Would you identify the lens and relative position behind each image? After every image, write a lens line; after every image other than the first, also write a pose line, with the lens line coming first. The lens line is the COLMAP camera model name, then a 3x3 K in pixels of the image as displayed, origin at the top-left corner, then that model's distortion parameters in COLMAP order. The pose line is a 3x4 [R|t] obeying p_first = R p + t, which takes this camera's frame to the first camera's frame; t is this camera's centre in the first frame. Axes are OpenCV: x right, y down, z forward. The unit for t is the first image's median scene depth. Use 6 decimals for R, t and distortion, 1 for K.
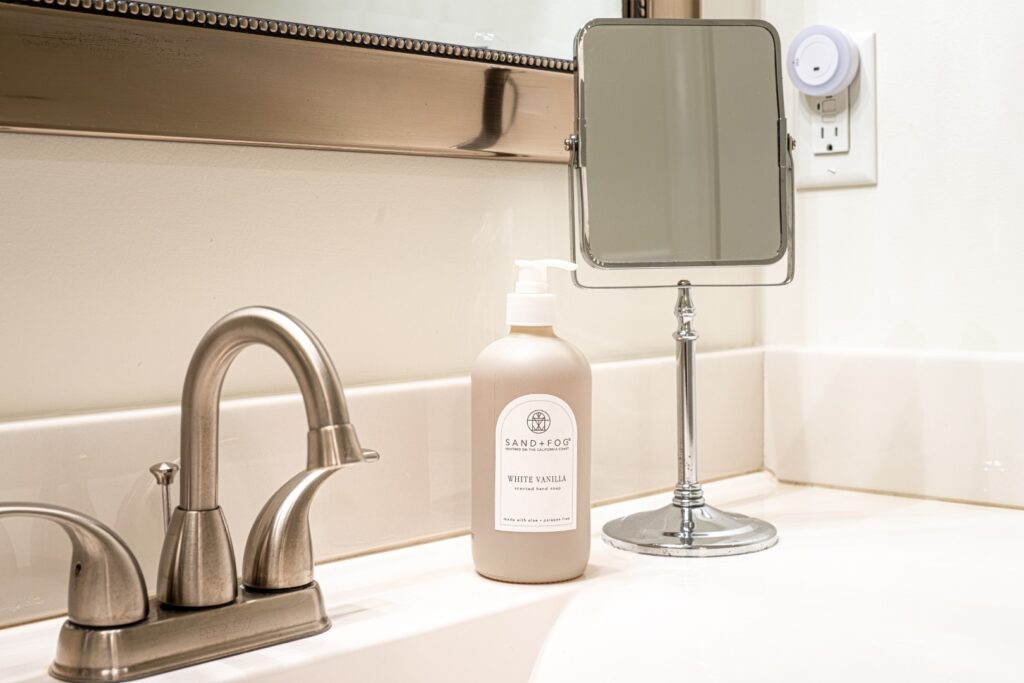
lens RADIAL K [[1450.1, 0, 502.9], [0, 1450.1, 341.6], [0, 0, 1]] dist [-0.017429, 0.000000]
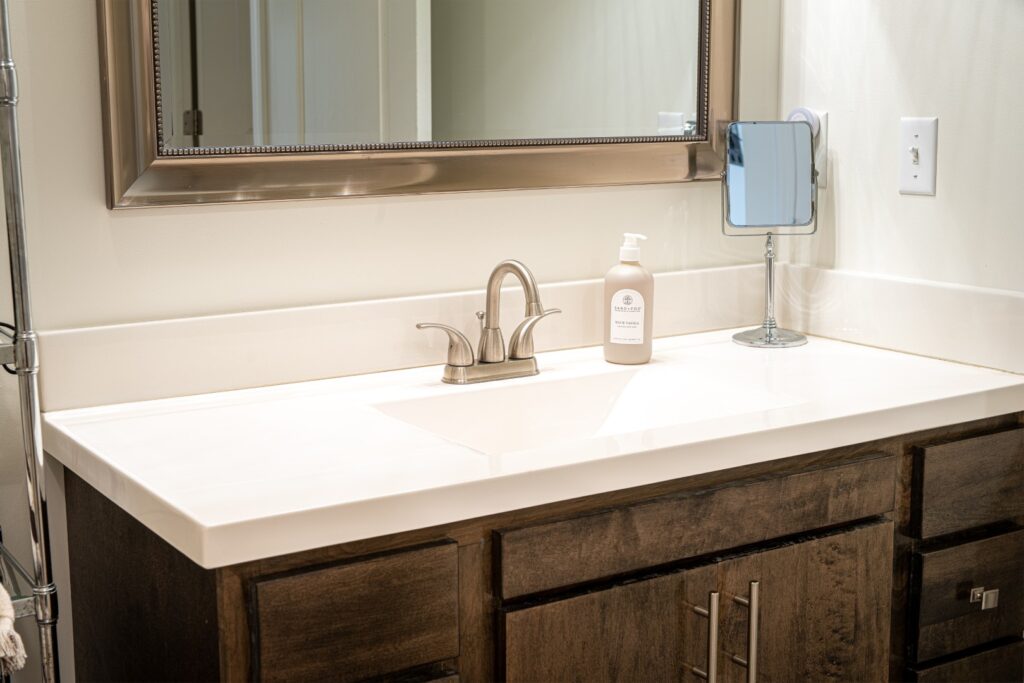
lens RADIAL K [[1450.1, 0, 513.1], [0, 1450.1, 343.2], [0, 0, 1]] dist [-0.017429, 0.000000]
pose [[0.974212, 0.041348, -0.221815, 0.446284], [-0.018009, 0.994179, 0.106229, -0.152458], [0.224917, -0.099495, 0.969285, -1.689701]]
